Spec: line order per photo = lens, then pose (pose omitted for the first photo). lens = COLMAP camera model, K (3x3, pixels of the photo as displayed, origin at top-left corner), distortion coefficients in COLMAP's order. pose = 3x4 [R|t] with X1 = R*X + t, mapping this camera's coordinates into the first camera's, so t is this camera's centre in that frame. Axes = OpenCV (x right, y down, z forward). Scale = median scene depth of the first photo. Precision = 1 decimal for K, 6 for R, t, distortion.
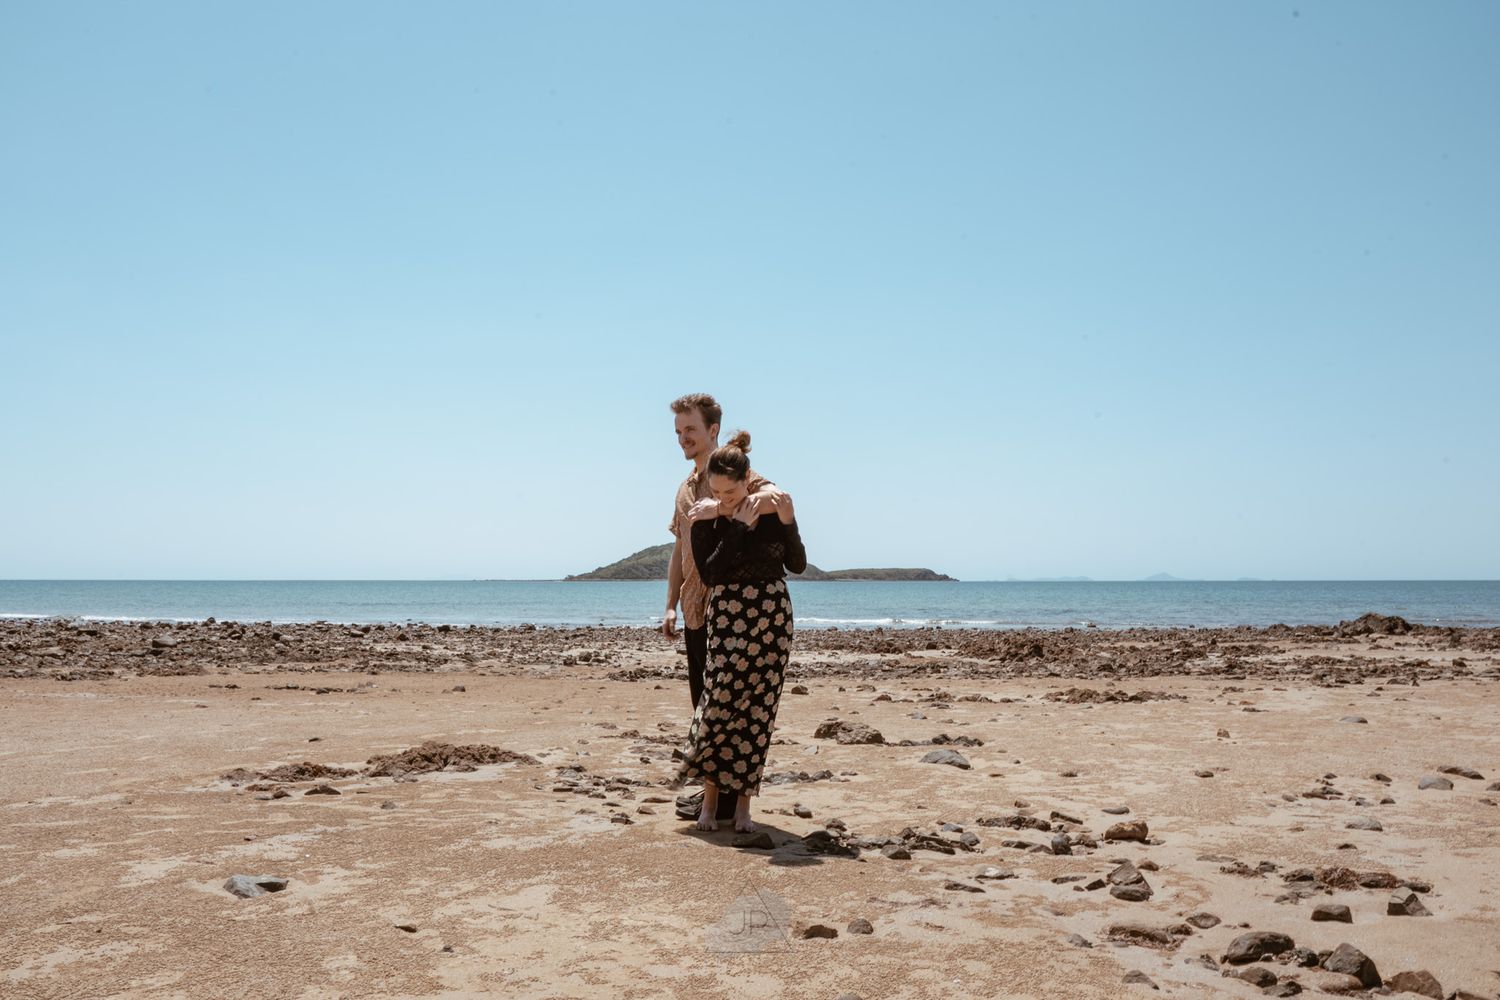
lens RADIAL K [[1246.2, 0, 751.3], [0, 1246.2, 504.2], [0, 0, 1]] dist [-0.093228, 0.081143]
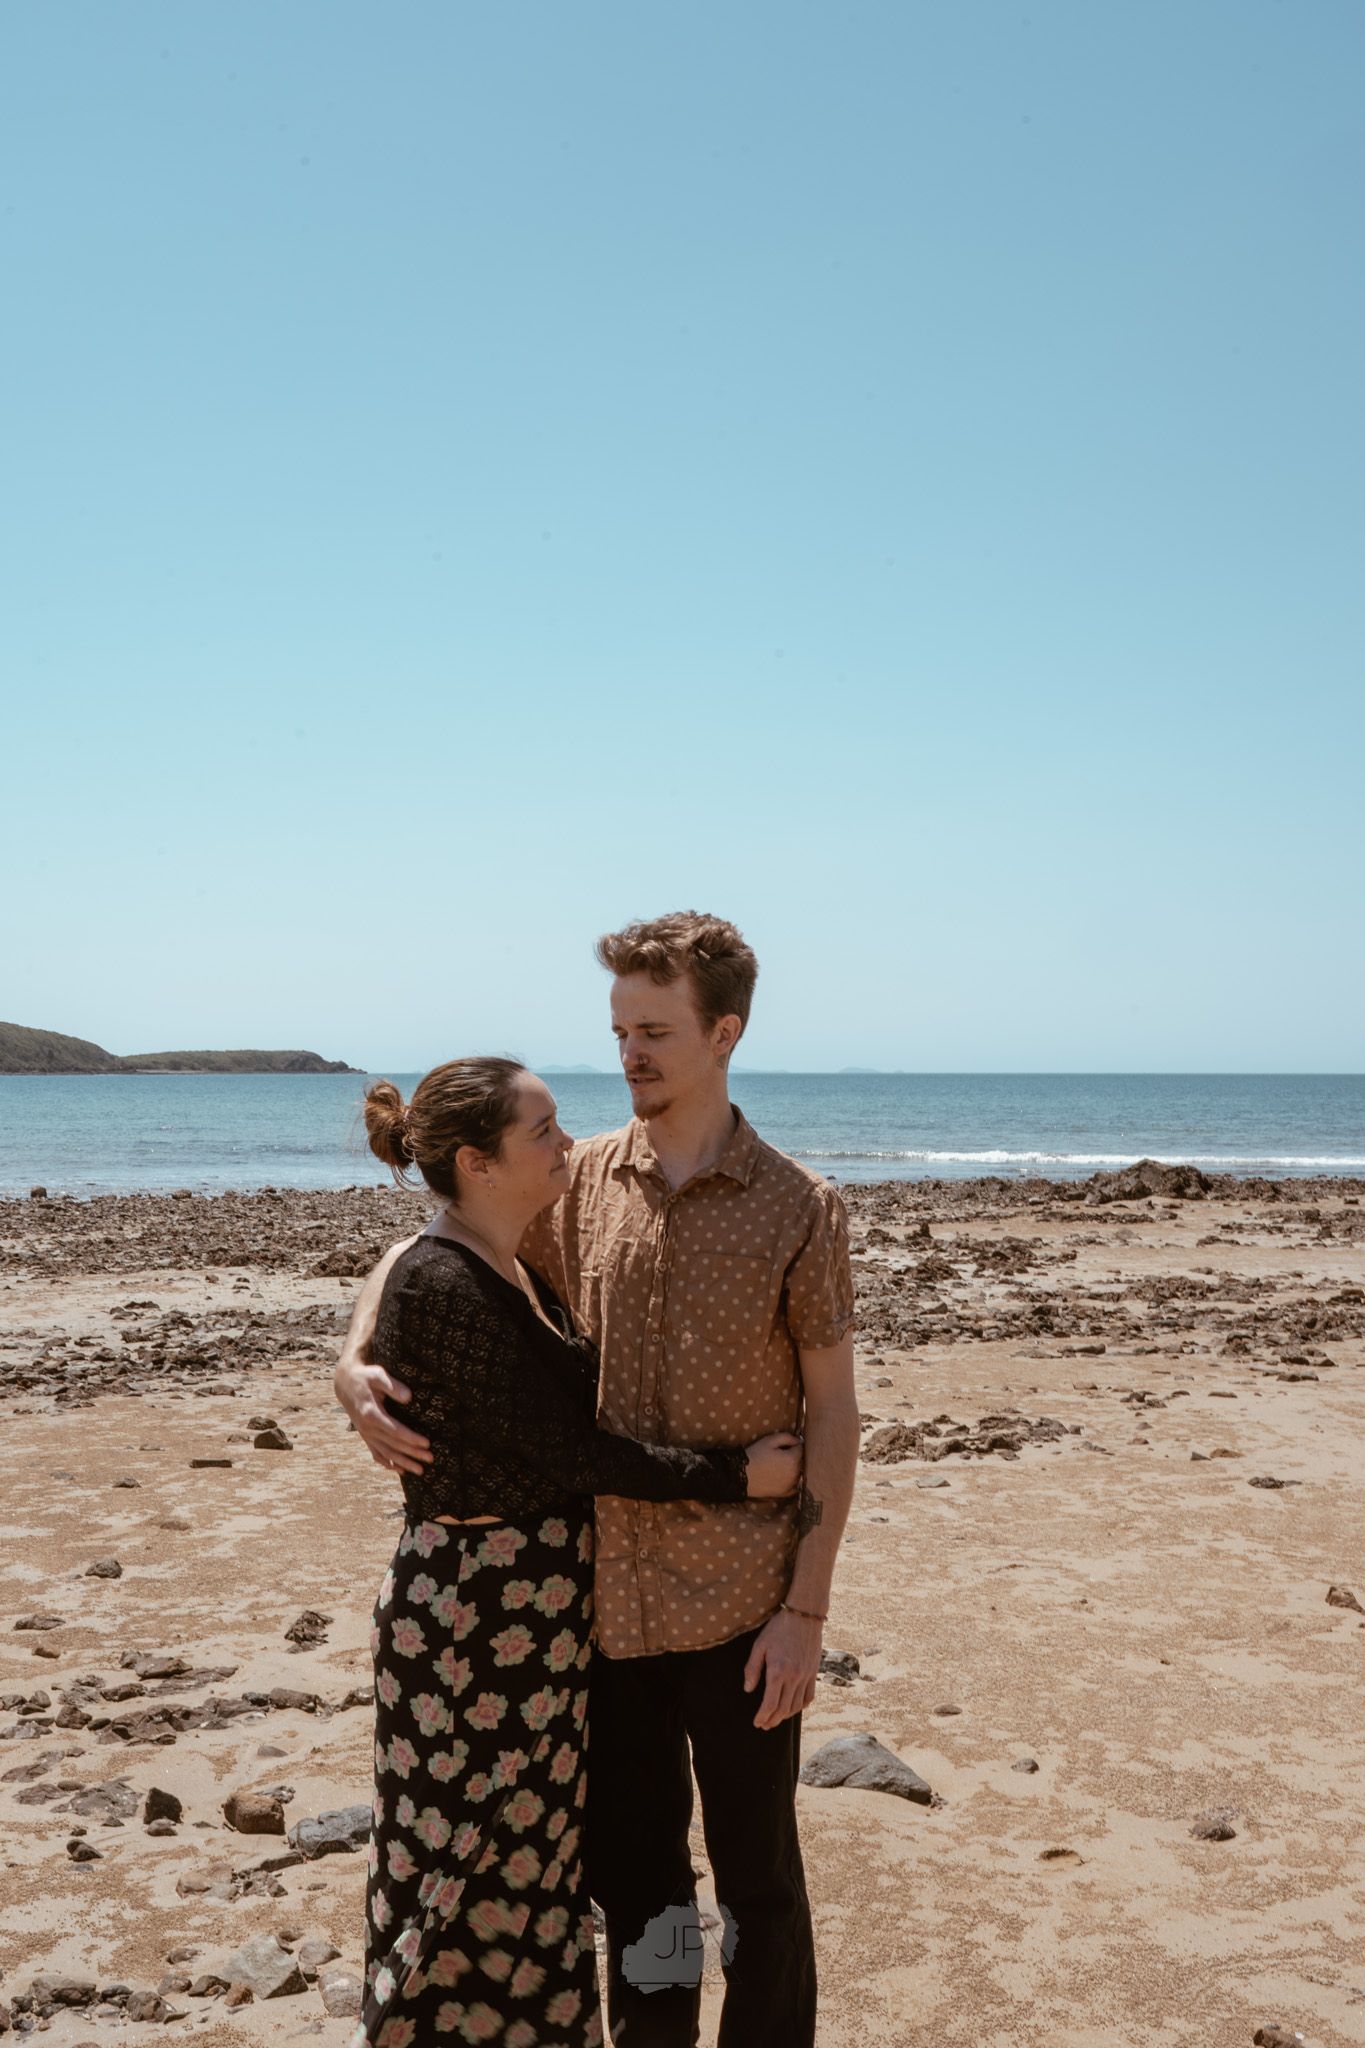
lens RADIAL K [[2241.8, 0, 673.7], [0, 2241.8, 990.7], [0, 0, 1]] dist [0.038323, 0.084166]
pose [[0.955177, 0.009099, 0.295896, -0.039564], [-0.016275, 0.999630, 0.021799, -0.020226], [-0.295588, -0.025637, 0.954971, 0.107810]]
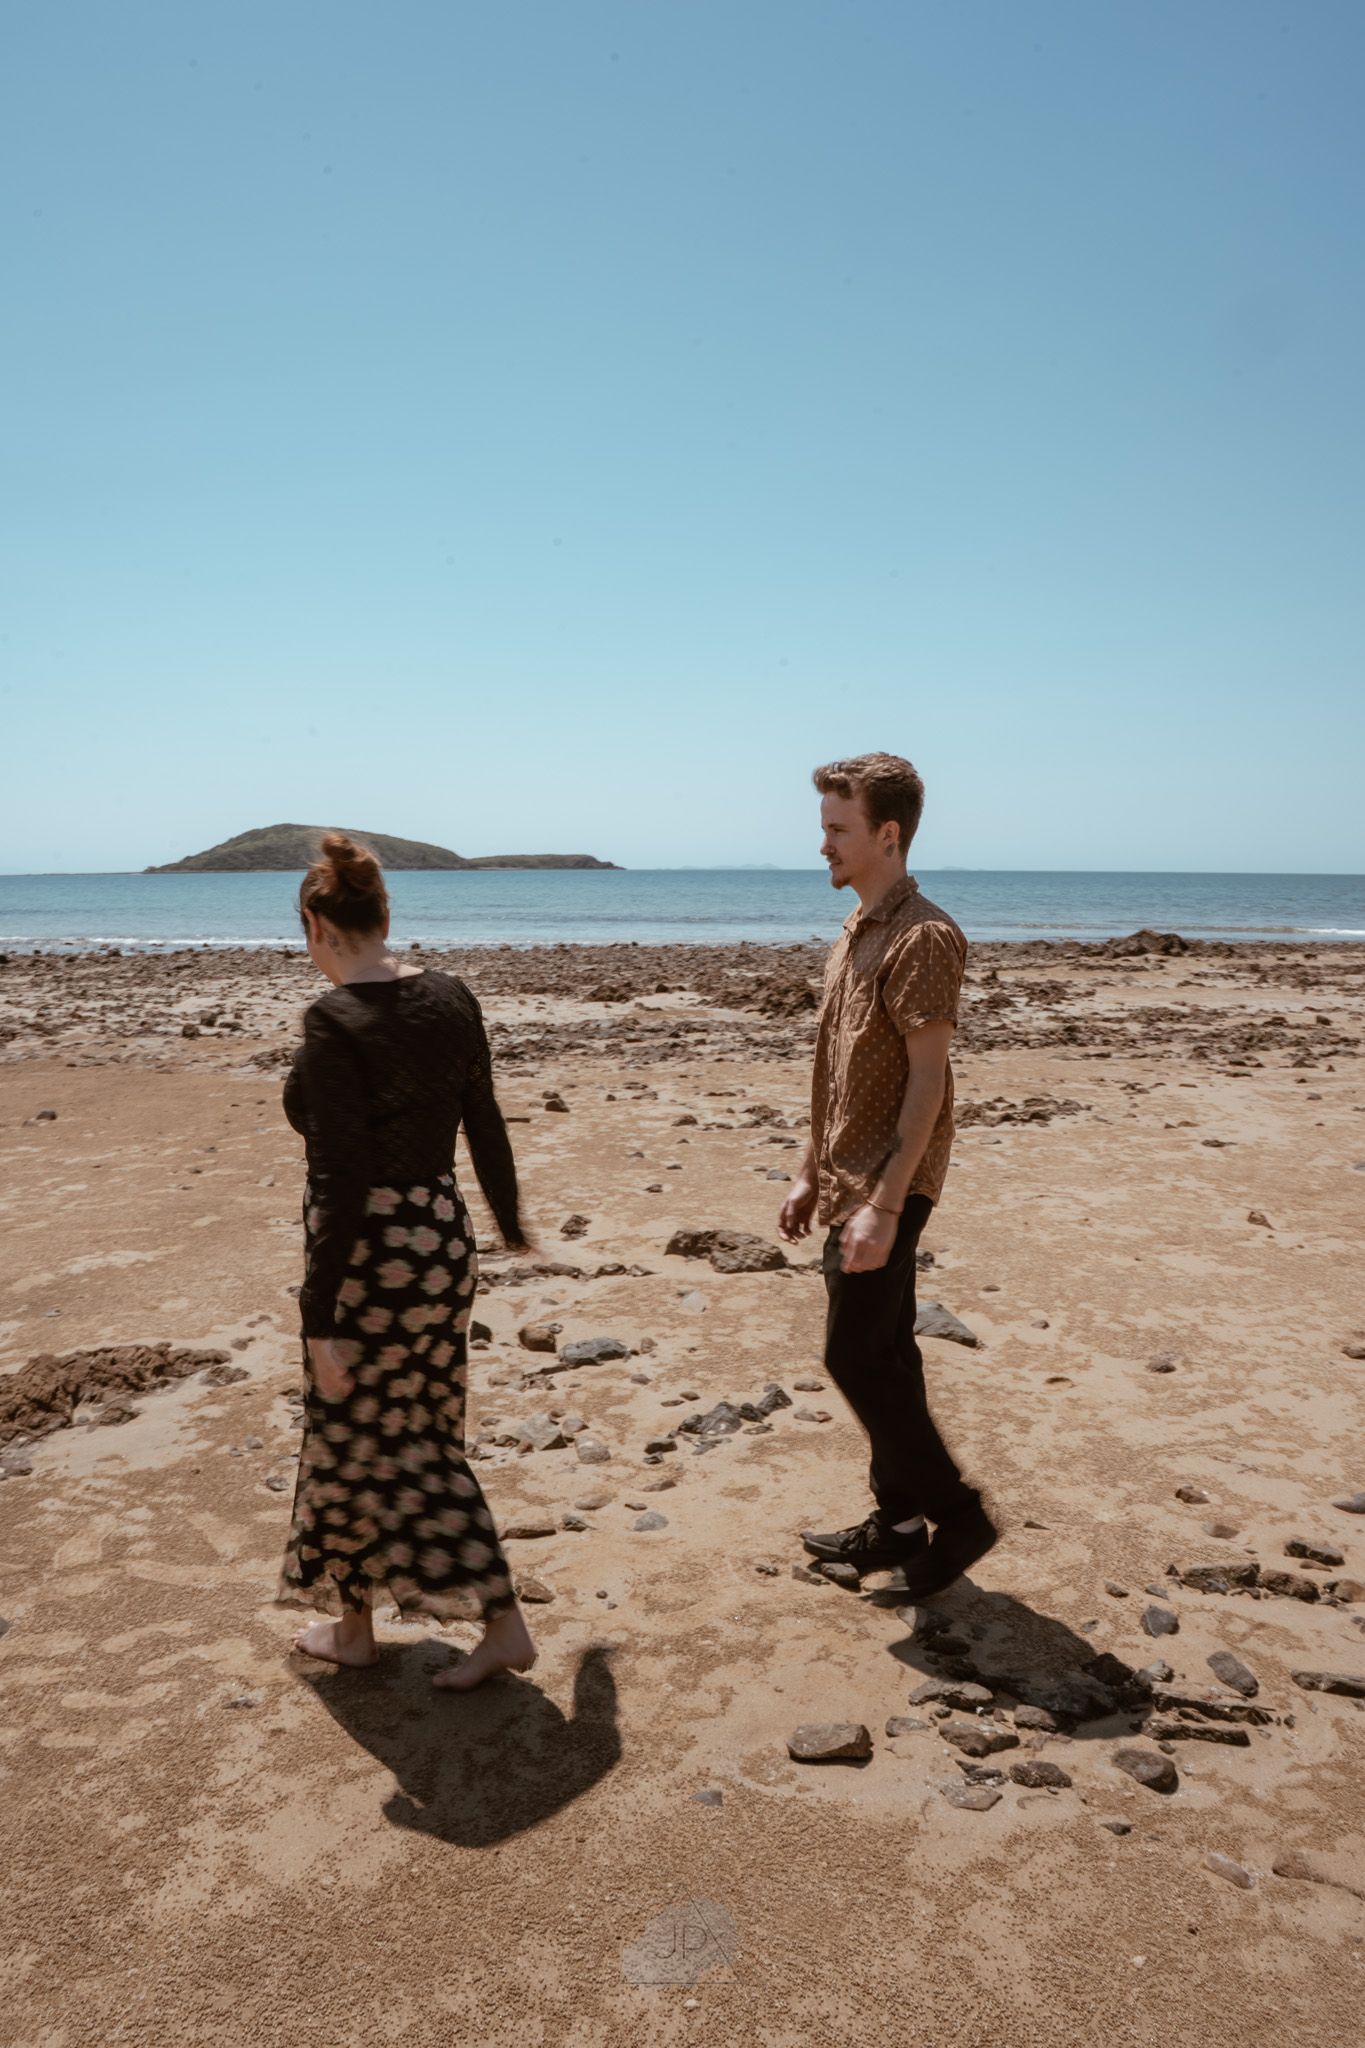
lens RADIAL K [[1488.2, 0, 669.2], [0, 1488.2, 1058.5], [0, 0, 1]] dist [-0.150617, 0.110440]
pose [[0.981246, -0.025928, 0.191006, -0.034554], [-0.010217, 0.982523, 0.185859, -0.018474], [-0.192487, -0.184325, 0.963833, 0.115843]]
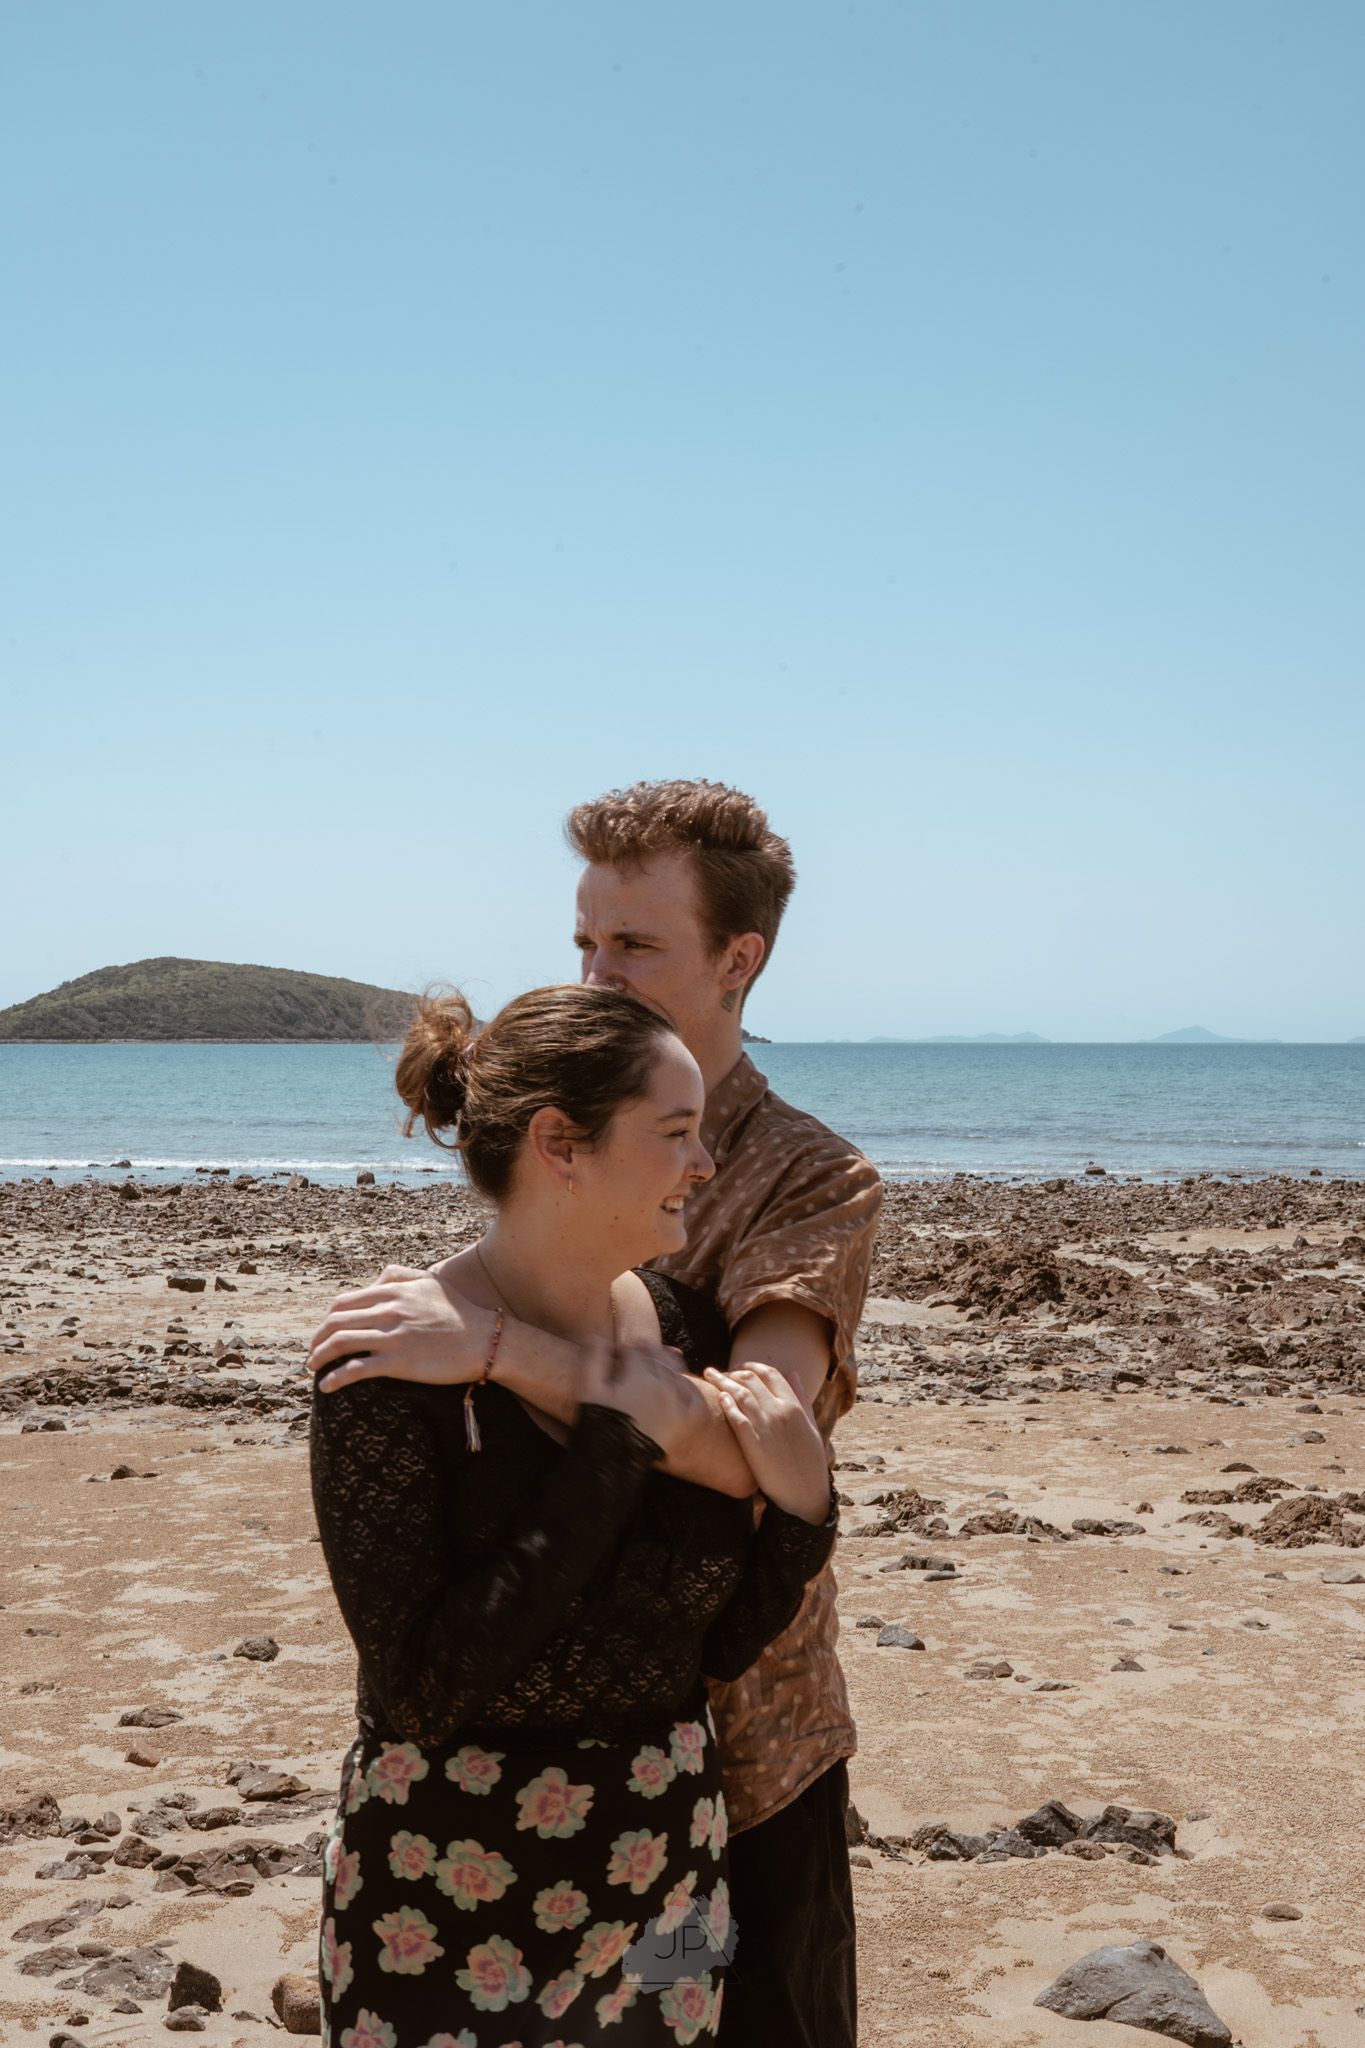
lens RADIAL K [[2668.7, 0, 674.2], [0, 2668.7, 1022.2], [0, 0, 1]] dist [0.129008, 0.228267]
pose [[0.991676, 0.000499, 0.128759, -0.010488], [-0.007418, 0.998553, 0.053258, -0.017781], [-0.128546, -0.053770, 0.990245, 0.130203]]
